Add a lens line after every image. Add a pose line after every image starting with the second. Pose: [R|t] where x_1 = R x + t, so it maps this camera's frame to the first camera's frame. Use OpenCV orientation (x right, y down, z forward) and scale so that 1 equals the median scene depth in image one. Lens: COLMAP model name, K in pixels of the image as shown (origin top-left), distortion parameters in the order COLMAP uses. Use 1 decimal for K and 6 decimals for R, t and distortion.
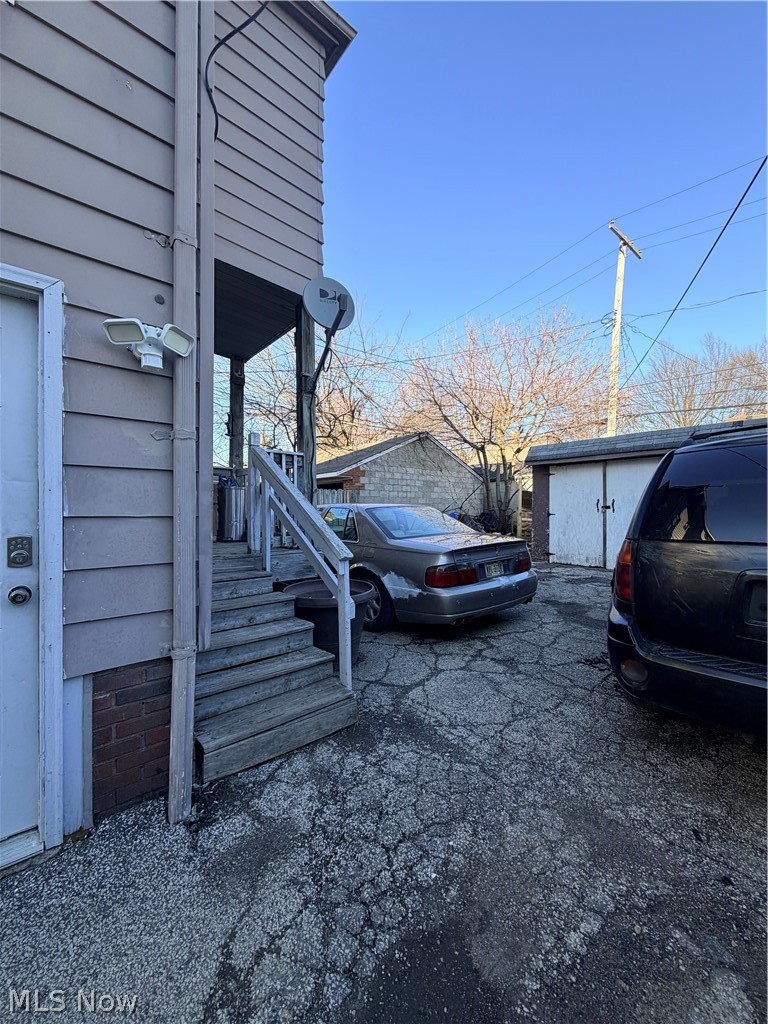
lens RADIAL K [[408.1, 0, 381.1], [0, 408.1, 509.0], [0, 0, 1]] dist [0.001368, 0.000145]
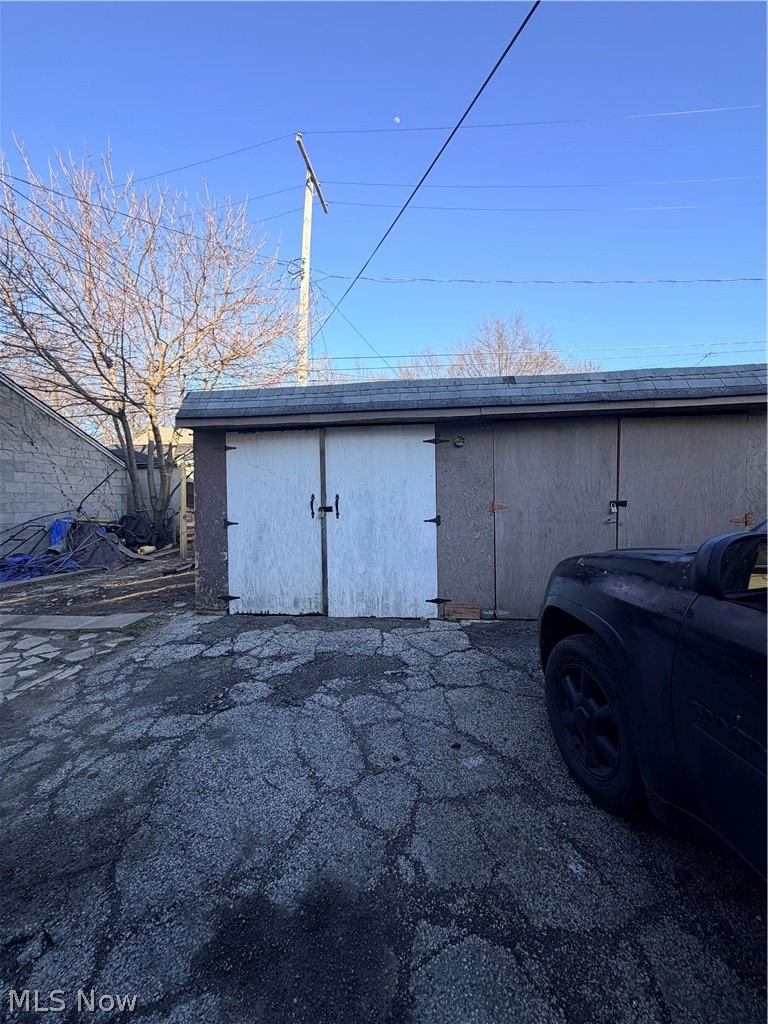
lens RADIAL K [[408.1, 0, 381.1], [0, 408.1, 509.0], [0, 0, 1]] dist [0.001368, 0.000145]
pose [[0.730200, -0.021939, 0.682881, 0.129127], [0.015019, 0.999758, 0.016060, -0.007276], [-0.683068, -0.001471, 0.730353, 0.313459]]
